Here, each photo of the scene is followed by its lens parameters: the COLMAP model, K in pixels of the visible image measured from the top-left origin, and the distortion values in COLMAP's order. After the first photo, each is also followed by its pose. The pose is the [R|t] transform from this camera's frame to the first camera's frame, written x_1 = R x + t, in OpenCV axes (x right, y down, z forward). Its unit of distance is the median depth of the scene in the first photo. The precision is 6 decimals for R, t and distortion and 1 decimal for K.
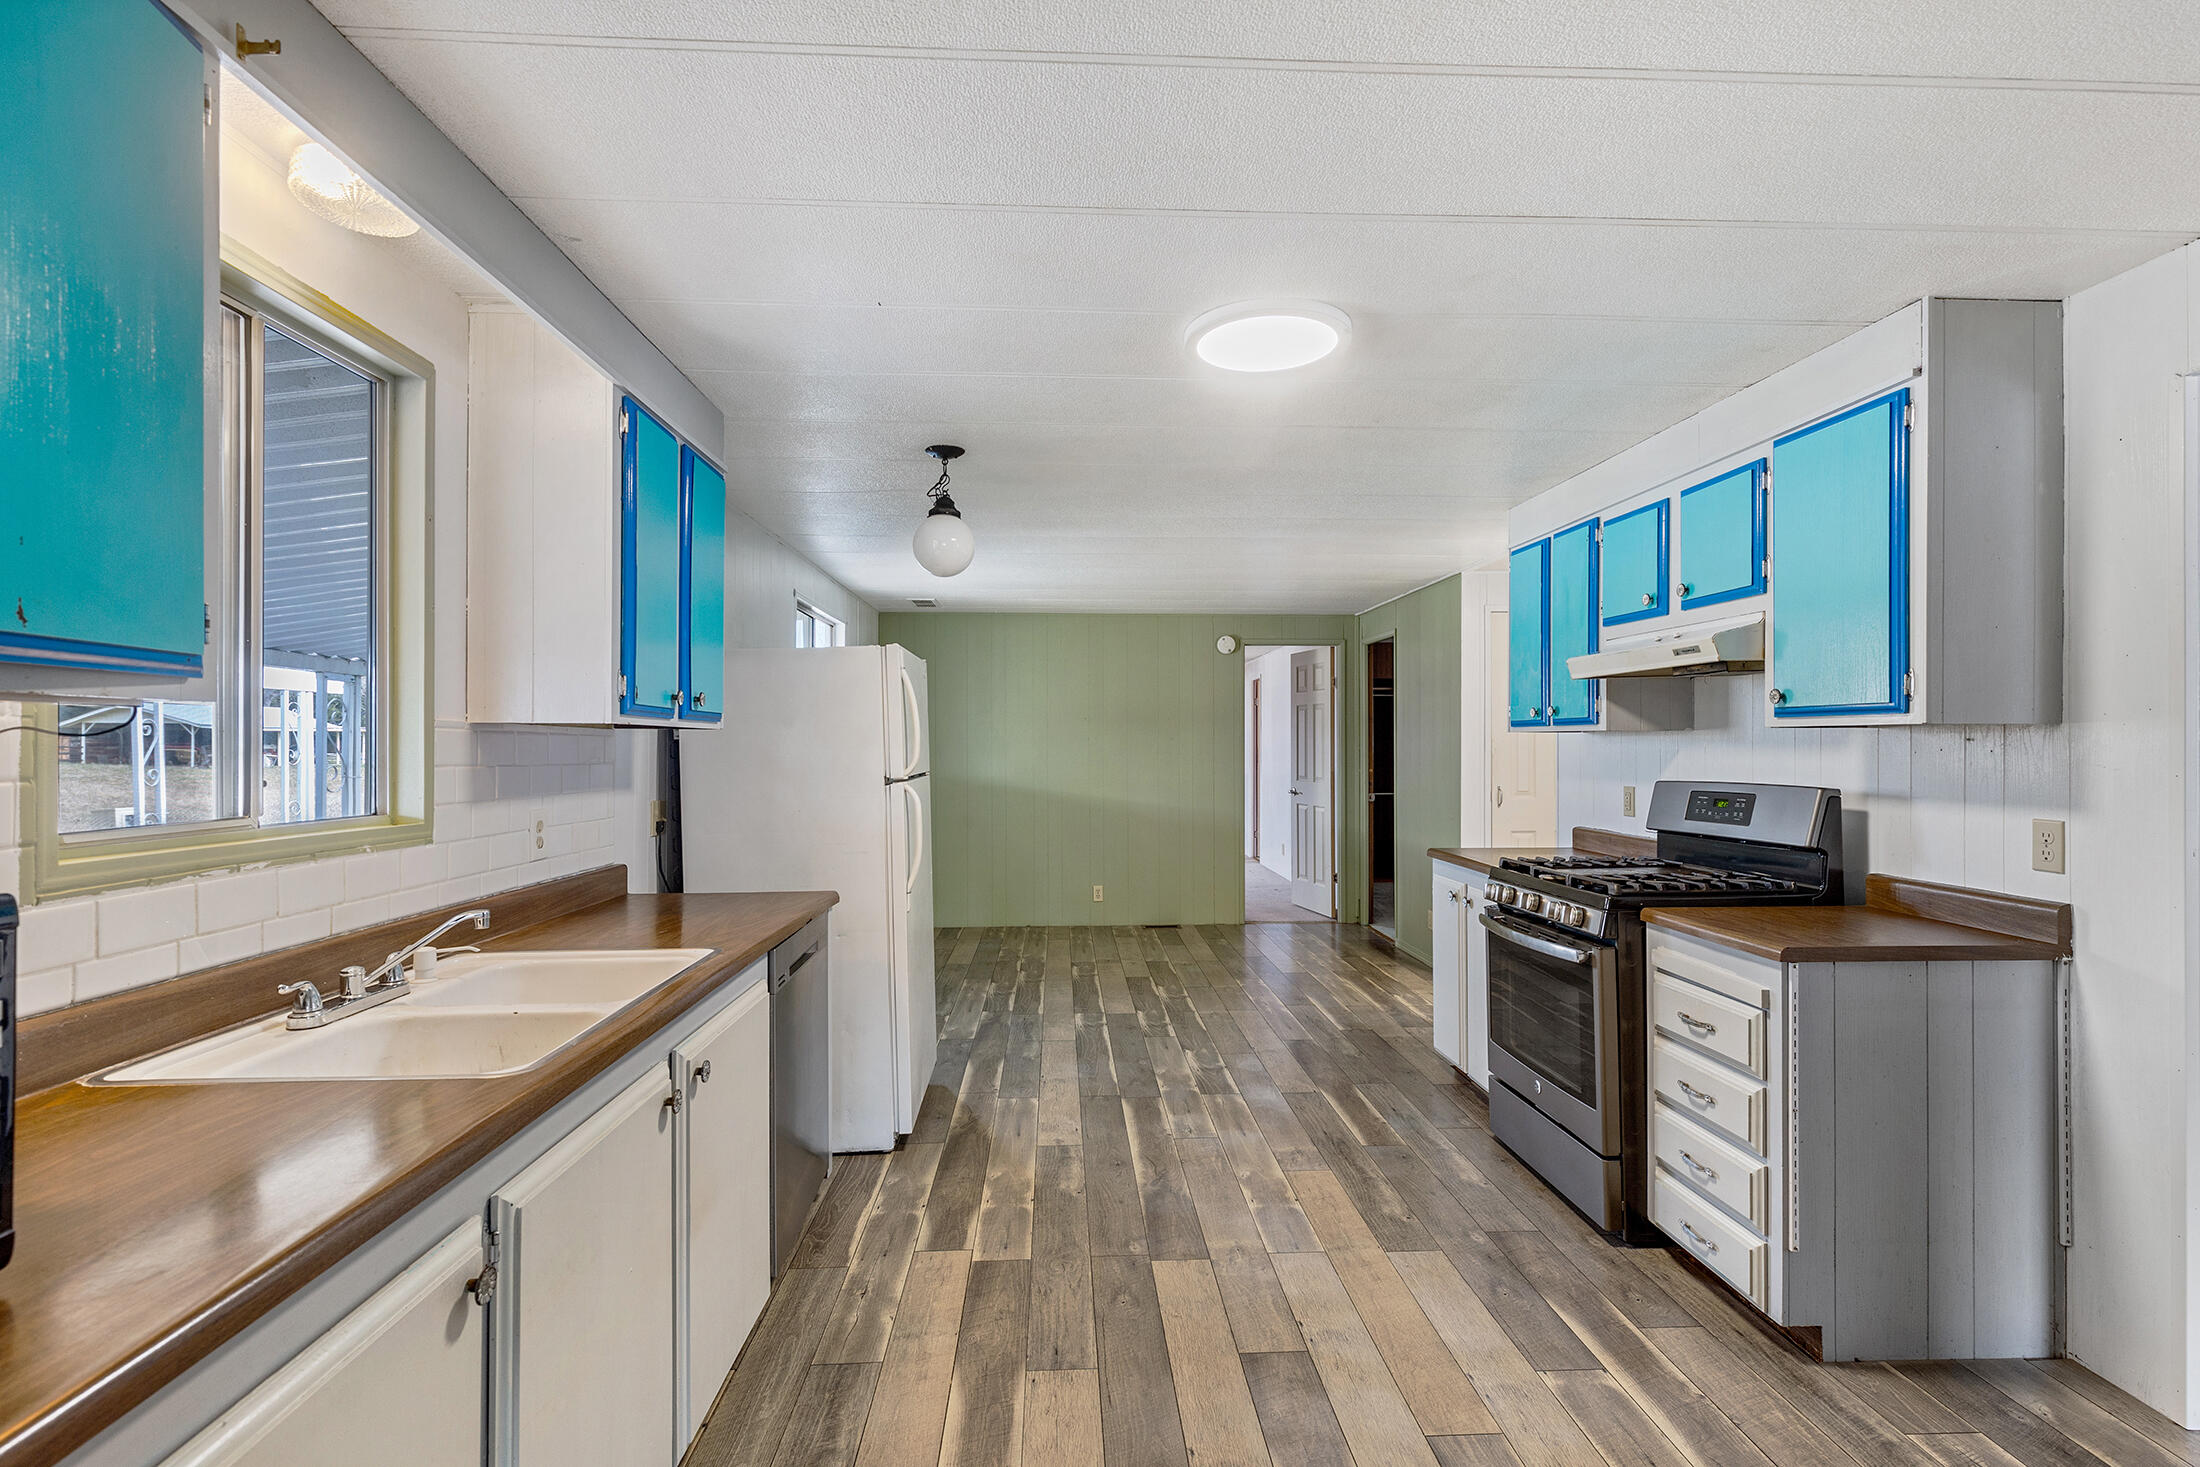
lens RADIAL K [[1026.9, 0, 1106.9], [0, 1026.9, 741.2], [0, 0, 1]] dist [0.003411, 0.000291]
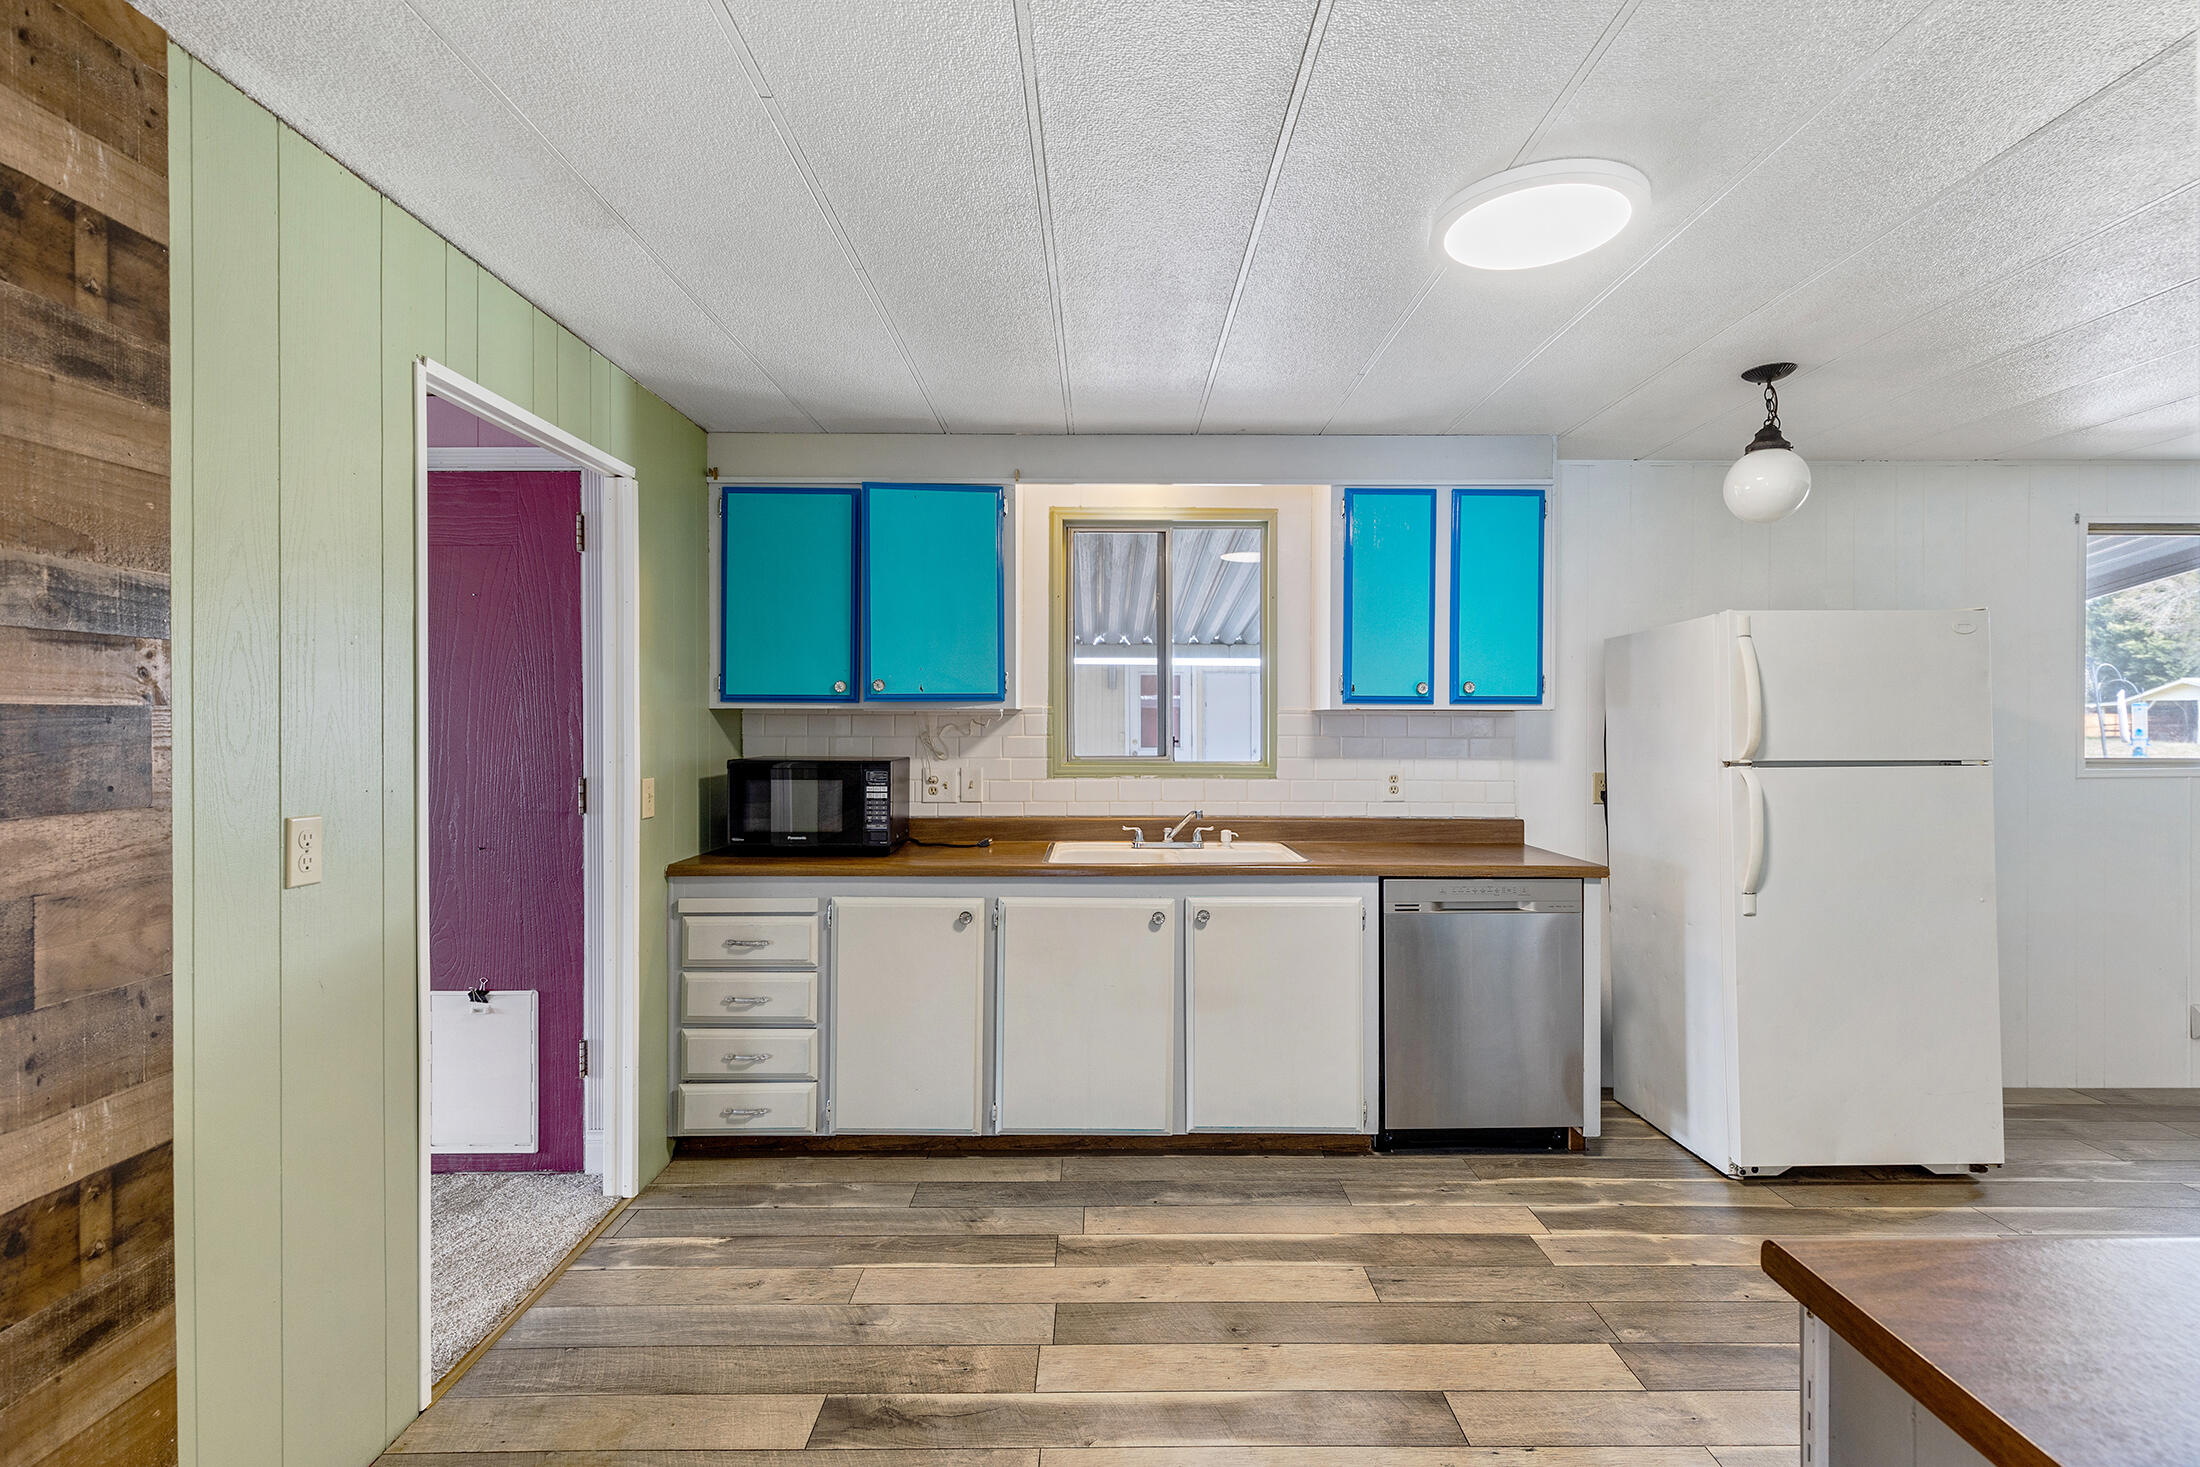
lens RADIAL K [[1010.3, 0, 1101.3], [0, 1010.3, 731.4], [0, 0, 1]] dist [0.003645, -0.000845]
pose [[-0.054190, 0.010459, -0.998476, 0.686620], [0.004586, 0.999937, 0.010225, -0.001180], [0.998520, -0.004025, -0.054235, 0.495876]]
